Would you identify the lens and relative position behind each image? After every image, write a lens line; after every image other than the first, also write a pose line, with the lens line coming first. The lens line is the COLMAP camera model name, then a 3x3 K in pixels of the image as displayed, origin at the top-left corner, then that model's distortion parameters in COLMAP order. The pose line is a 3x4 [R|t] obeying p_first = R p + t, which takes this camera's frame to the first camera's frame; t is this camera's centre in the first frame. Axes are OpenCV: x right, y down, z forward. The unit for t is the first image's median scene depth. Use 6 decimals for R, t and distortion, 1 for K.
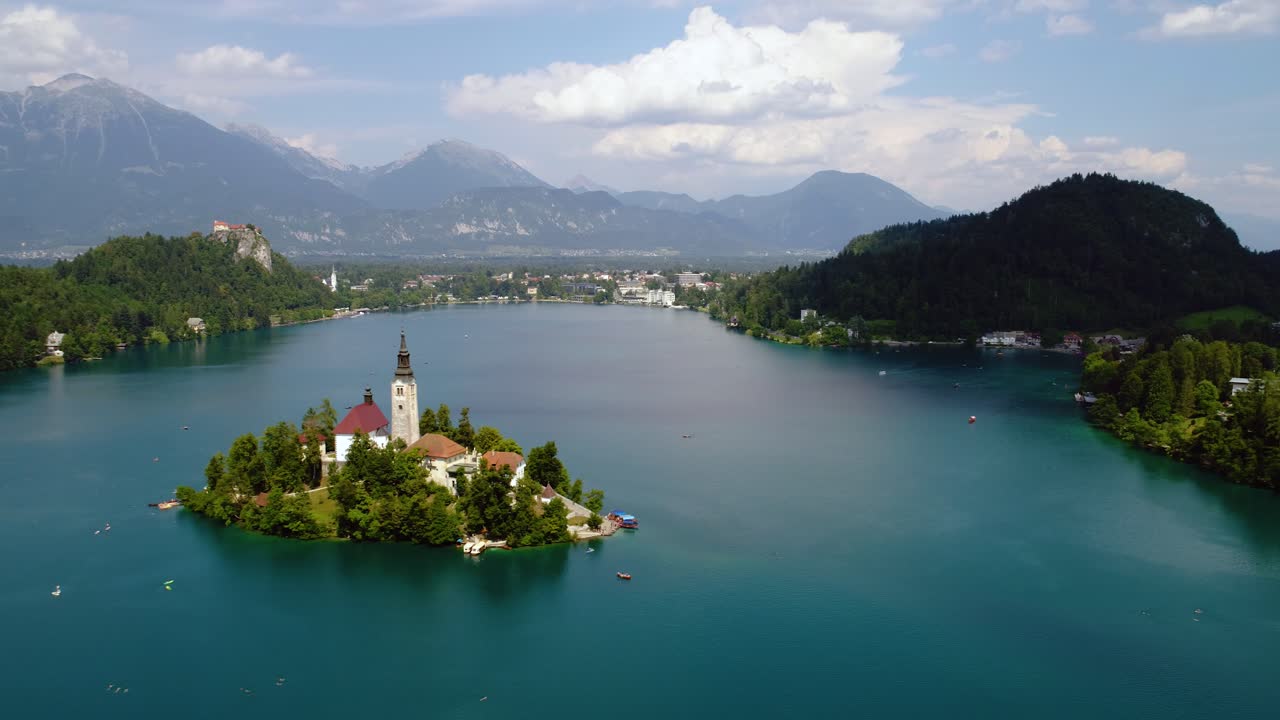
lens RADIAL K [[964.1, 0, 643.6], [0, 964.1, 368.8], [0, 0, 1]] dist [0.000915, -0.002375]
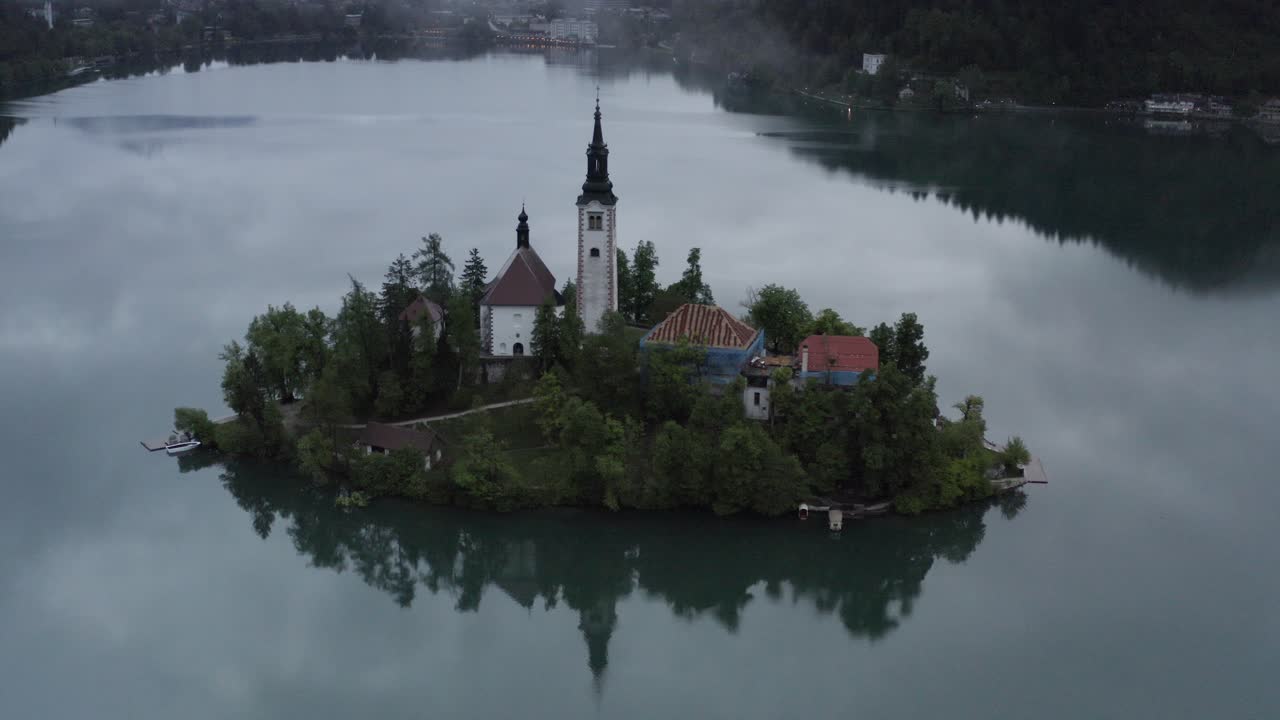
lens RADIAL K [[1456.2, 0, 640.0], [0, 1456.2, 360.0], [0, 0, 1]] dist [-0.155543, -0.011999]
pose [[0.991141, -0.028059, 0.129818, -0.112120], [0.008094, 0.988373, 0.151832, -0.007617], [-0.132569, -0.149436, 0.979844, 0.067550]]
